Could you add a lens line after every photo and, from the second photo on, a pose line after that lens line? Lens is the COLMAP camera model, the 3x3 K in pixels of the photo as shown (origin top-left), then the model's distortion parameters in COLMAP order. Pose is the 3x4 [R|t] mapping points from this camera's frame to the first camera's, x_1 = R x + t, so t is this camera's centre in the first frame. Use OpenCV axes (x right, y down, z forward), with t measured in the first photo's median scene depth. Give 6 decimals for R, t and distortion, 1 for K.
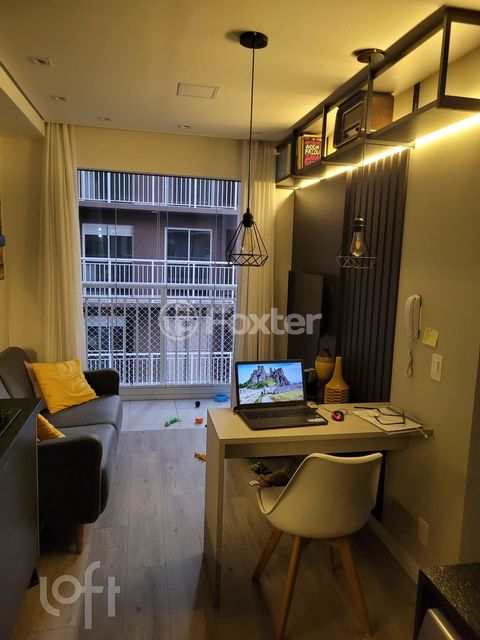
lens RADIAL K [[487.4, 0, 240.0], [0, 487.4, 320.0], [0, 0, 1]] dist [0.047348, -0.034809]
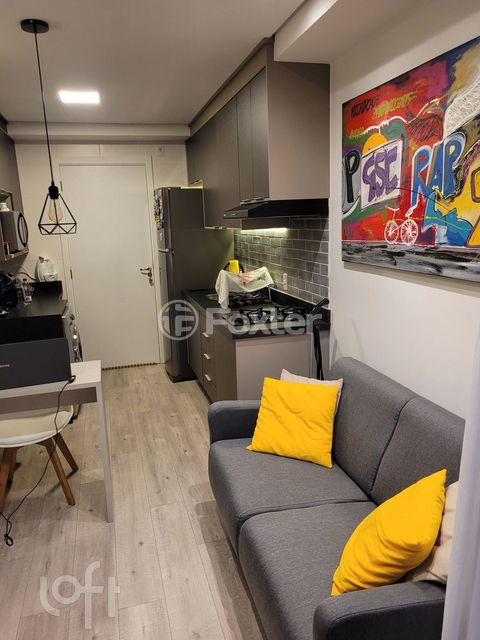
lens RADIAL K [[487.4, 0, 240.0], [0, 487.4, 320.0], [0, 0, 1]] dist [0.047348, -0.034809]
pose [[-0.997147, 0.015522, -0.073867, -0.284244], [-0.011251, 0.937130, 0.348799, -0.294802], [0.074637, 0.348635, -0.934282, 1.946020]]
